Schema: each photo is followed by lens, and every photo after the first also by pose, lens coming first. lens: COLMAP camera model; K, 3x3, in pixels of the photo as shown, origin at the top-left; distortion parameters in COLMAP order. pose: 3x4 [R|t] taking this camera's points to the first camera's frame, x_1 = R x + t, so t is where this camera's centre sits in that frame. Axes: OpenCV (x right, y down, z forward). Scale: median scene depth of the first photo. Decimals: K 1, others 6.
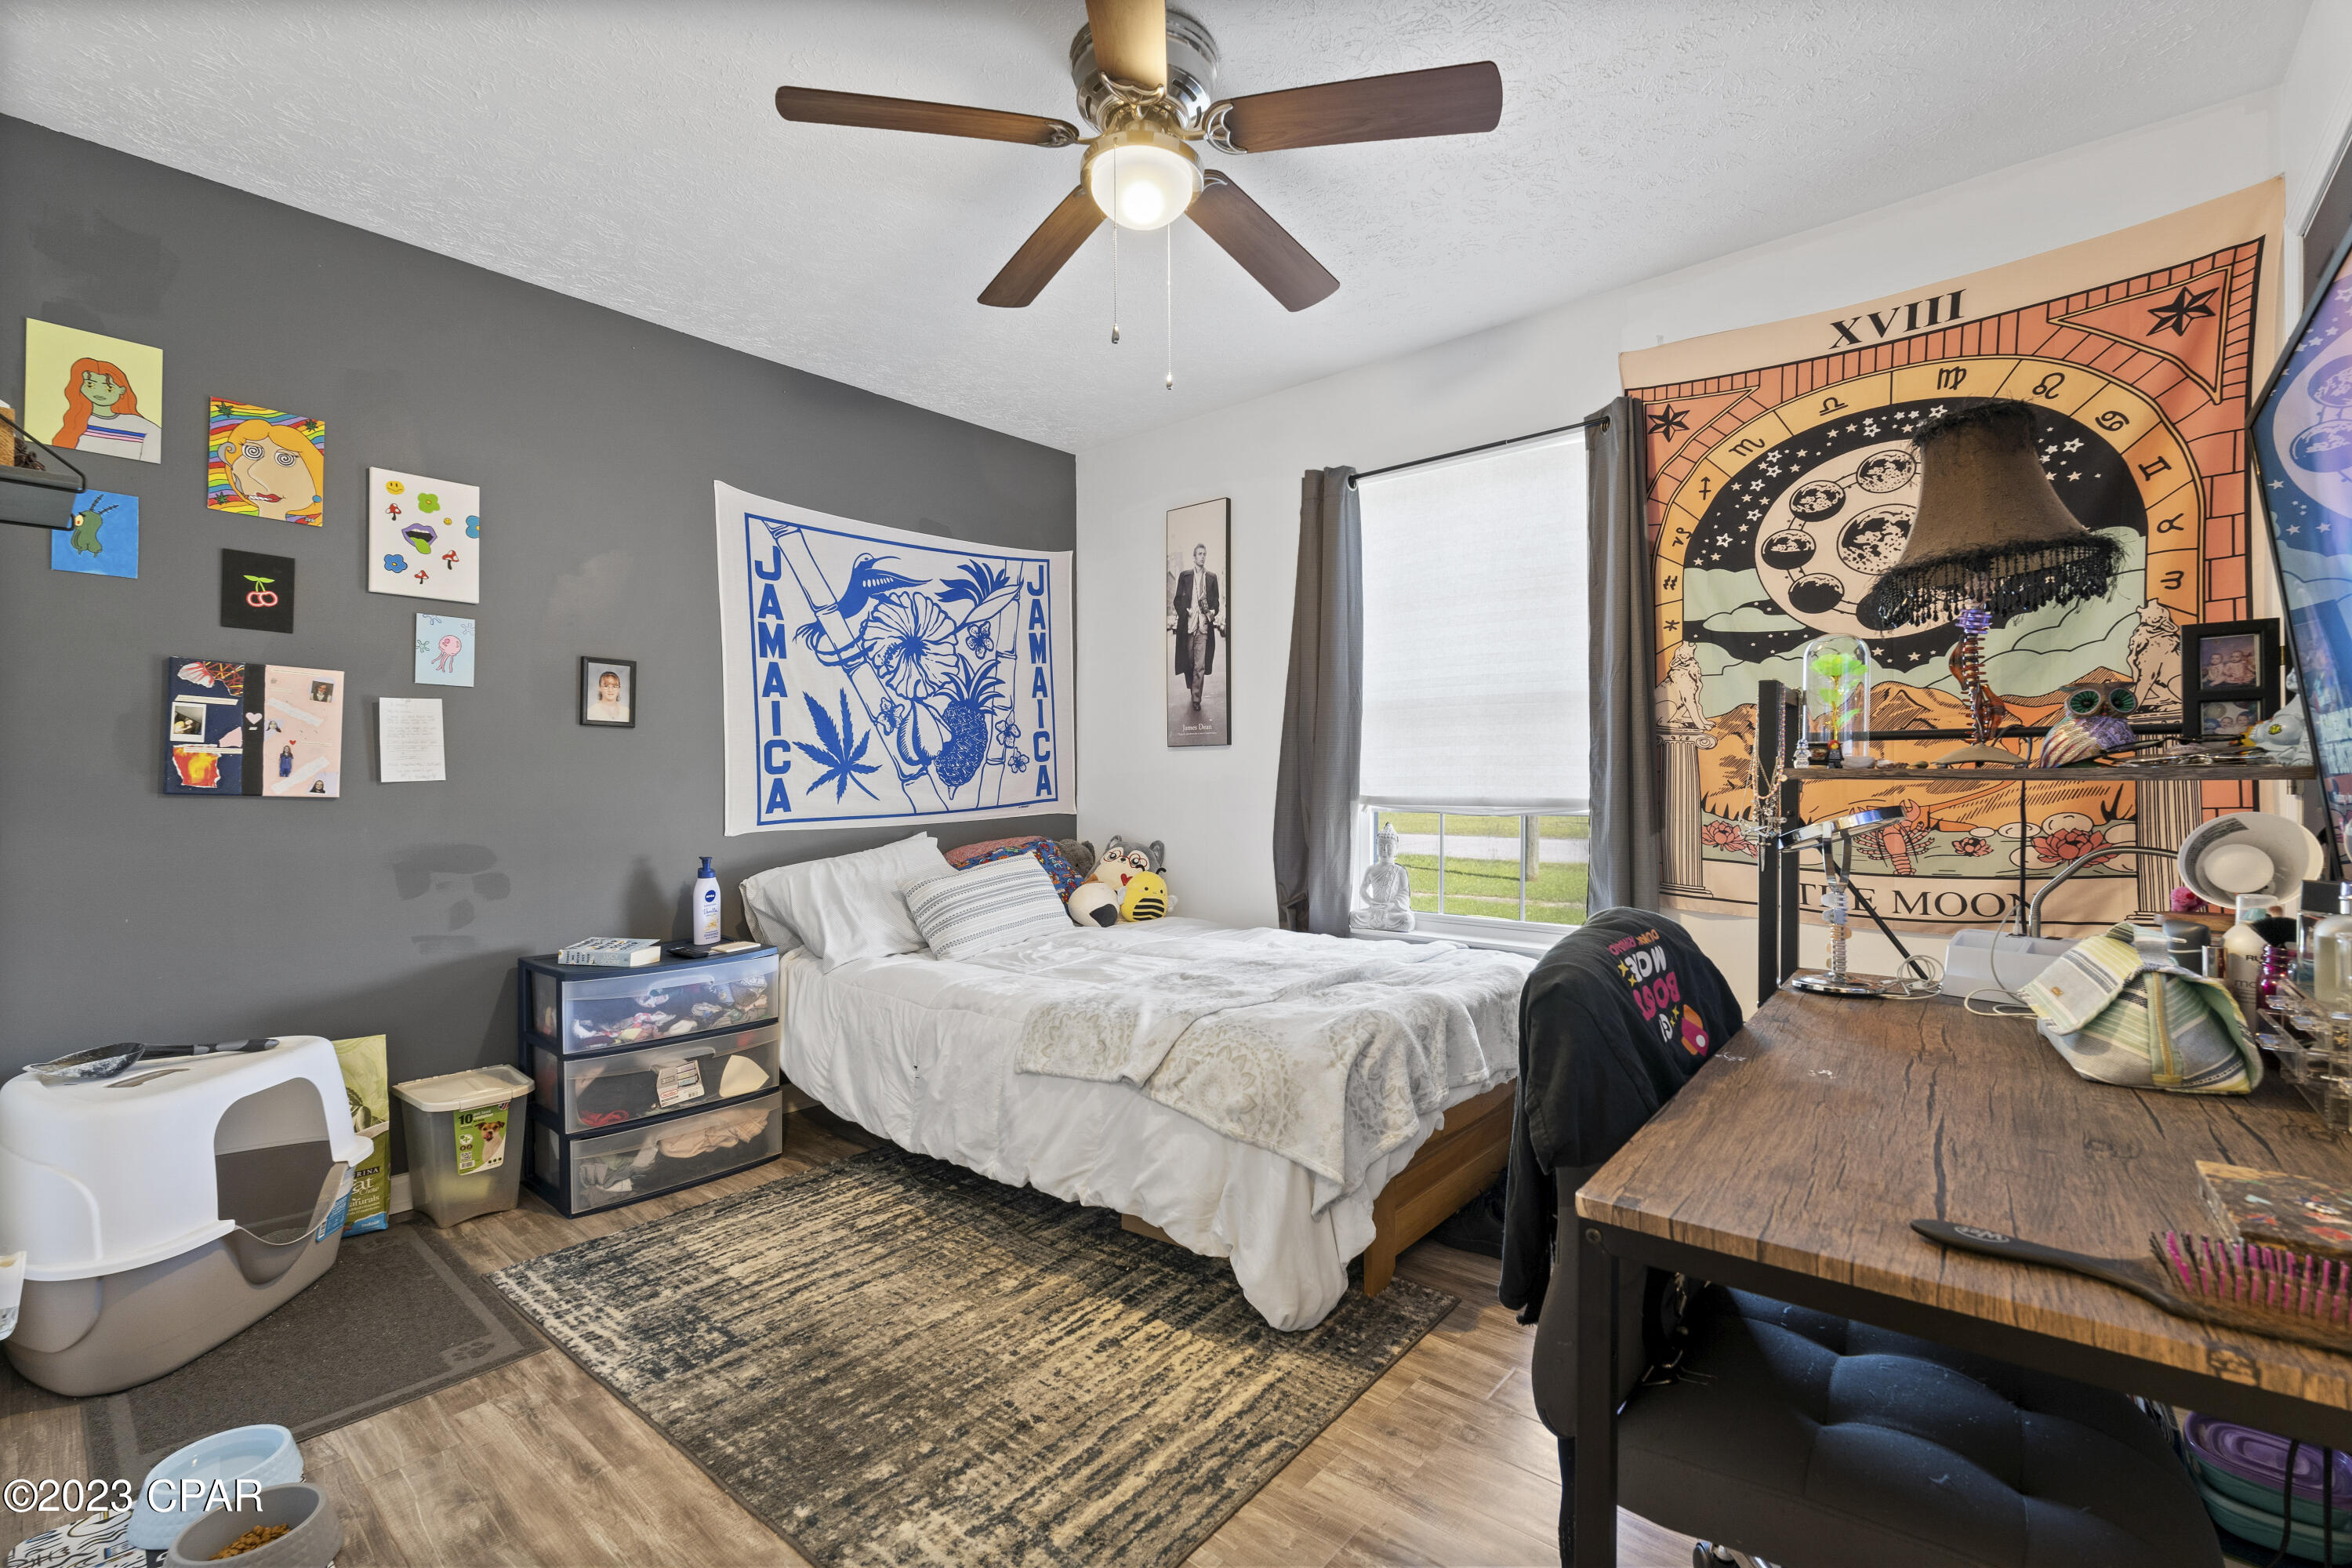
lens RADIAL K [[1043.7, 0, 1173.7], [0, 1043.7, 776.9], [0, 0, 1]] dist [-0.005115, 0.002000]
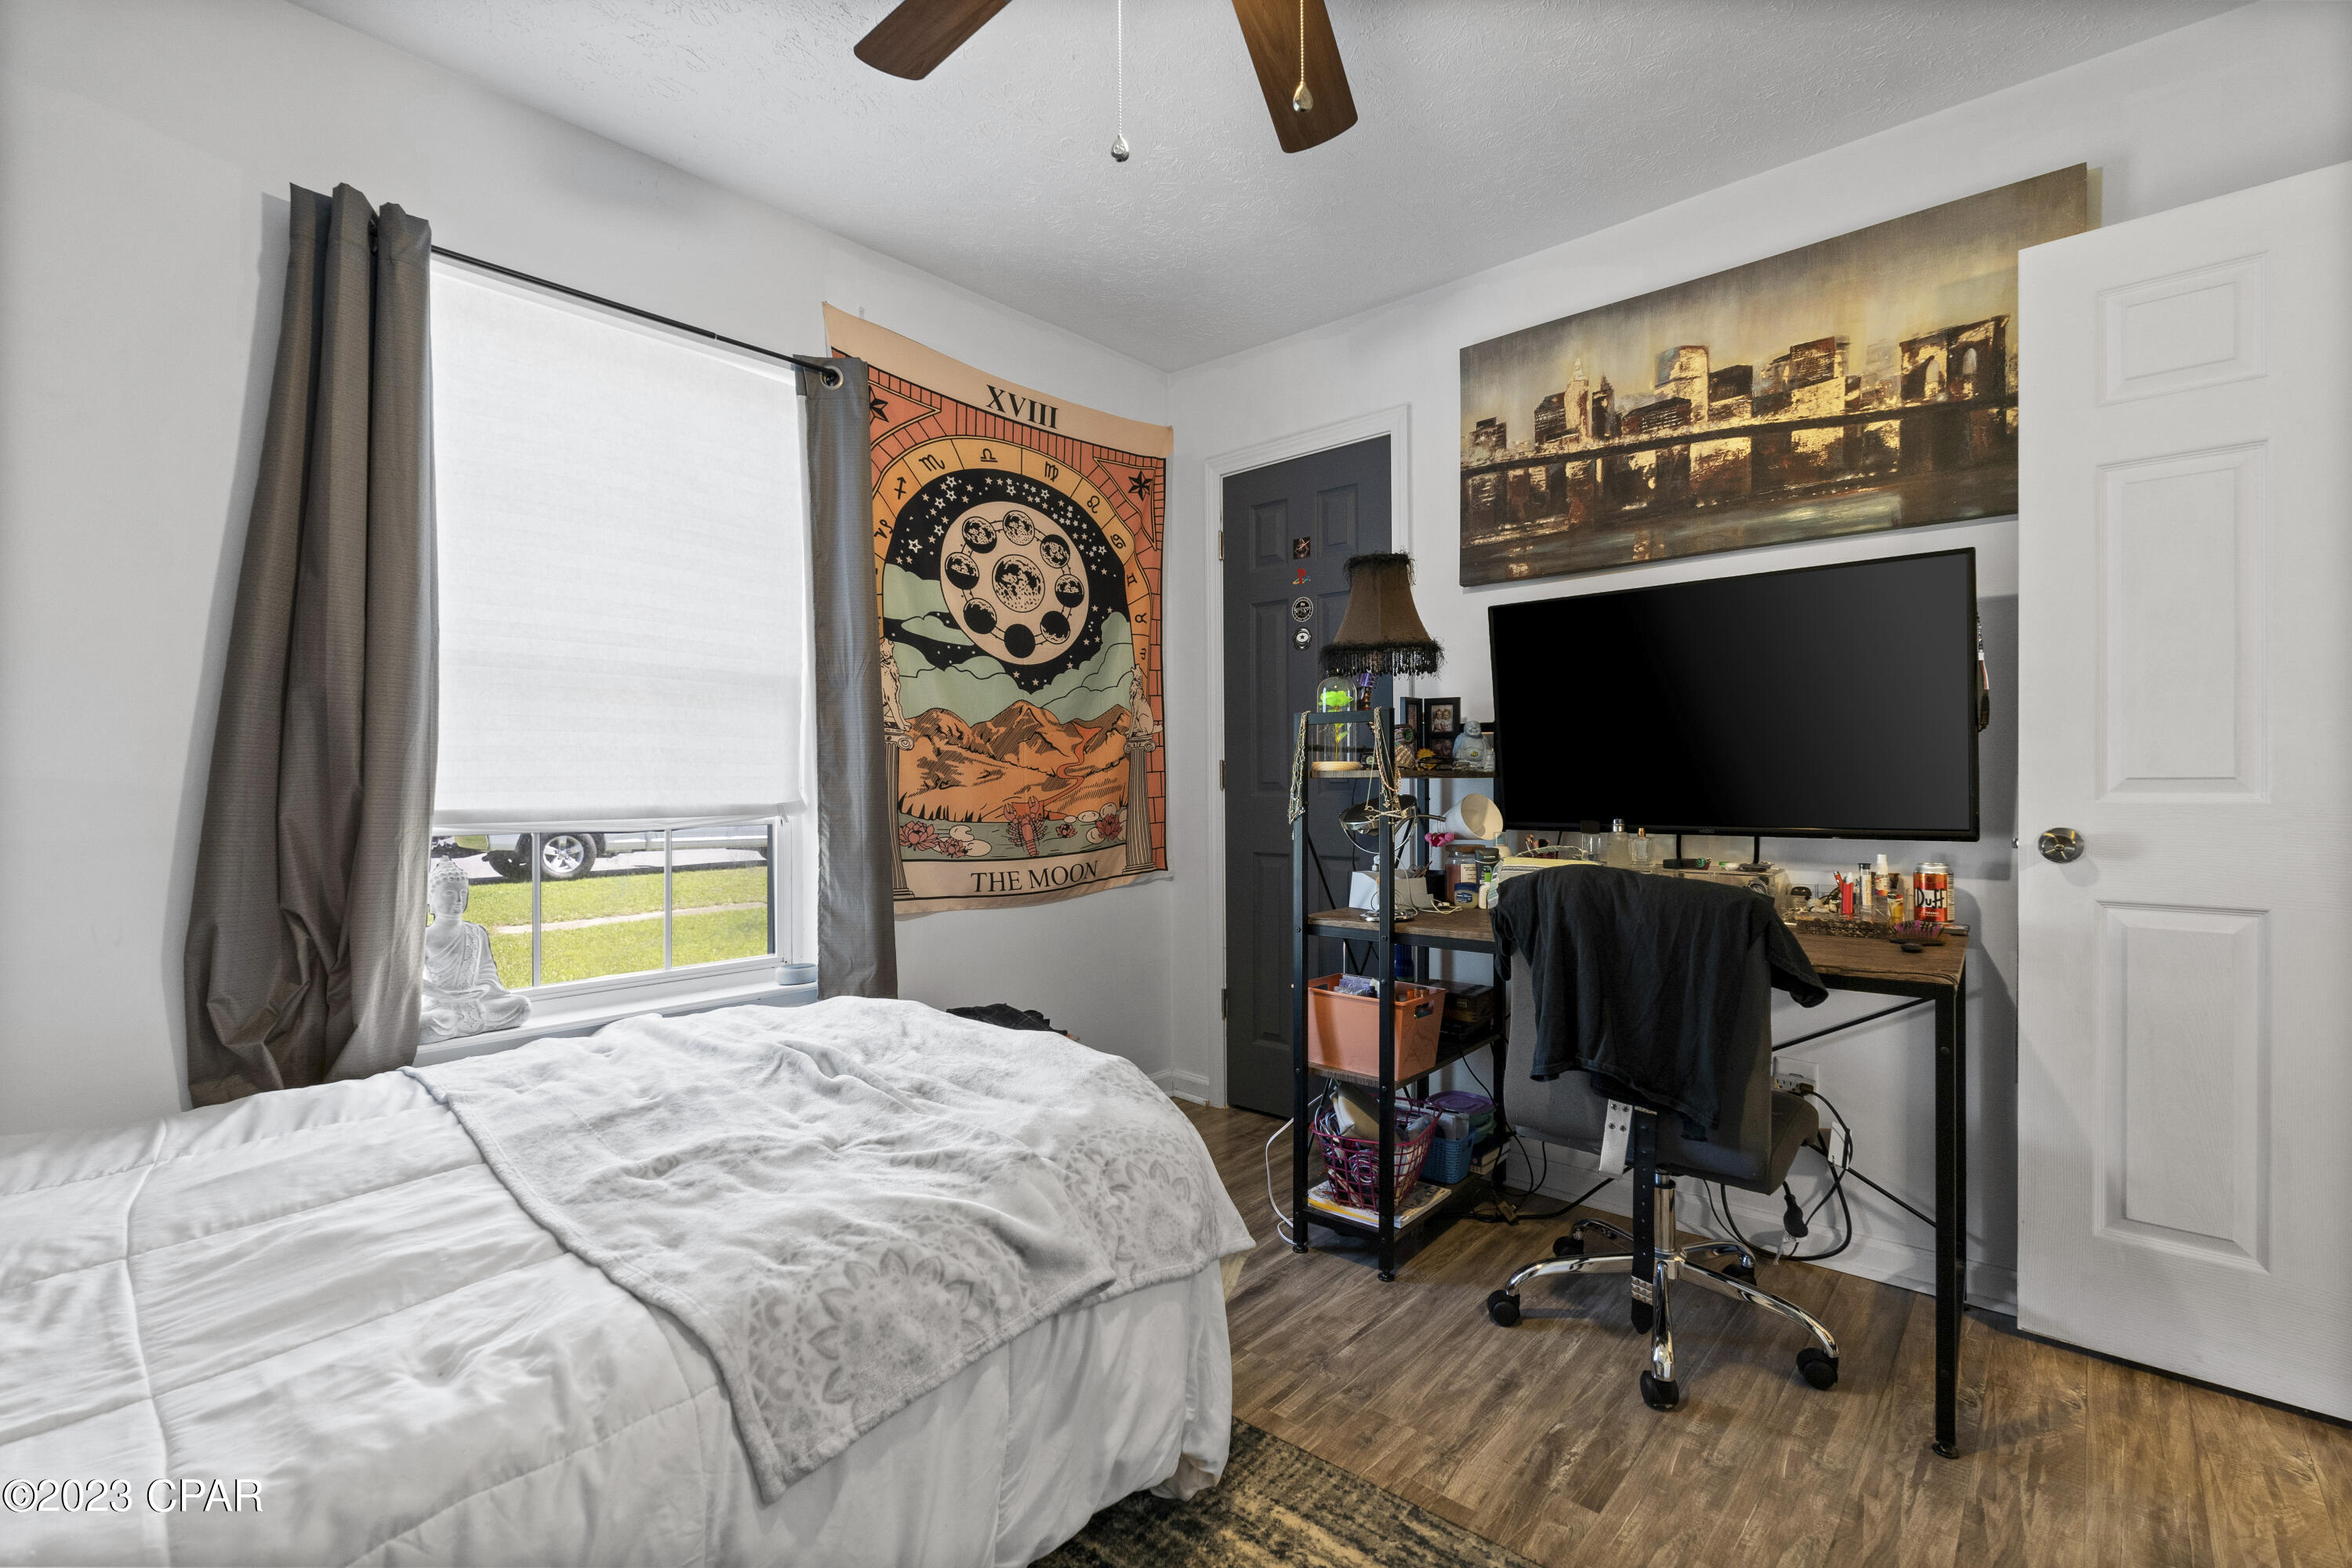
lens RADIAL K [[1043.7, 0, 1173.6], [0, 1043.7, 782.7], [0, 0, 1]] dist [-0.005115, 0.002000]
pose [[-0.000751, 0.003224, 0.999995, -0.512120], [0.008085, 0.999962, -0.003218, 0.010173], [-0.999967, 0.008082, -0.000777, 0.783603]]
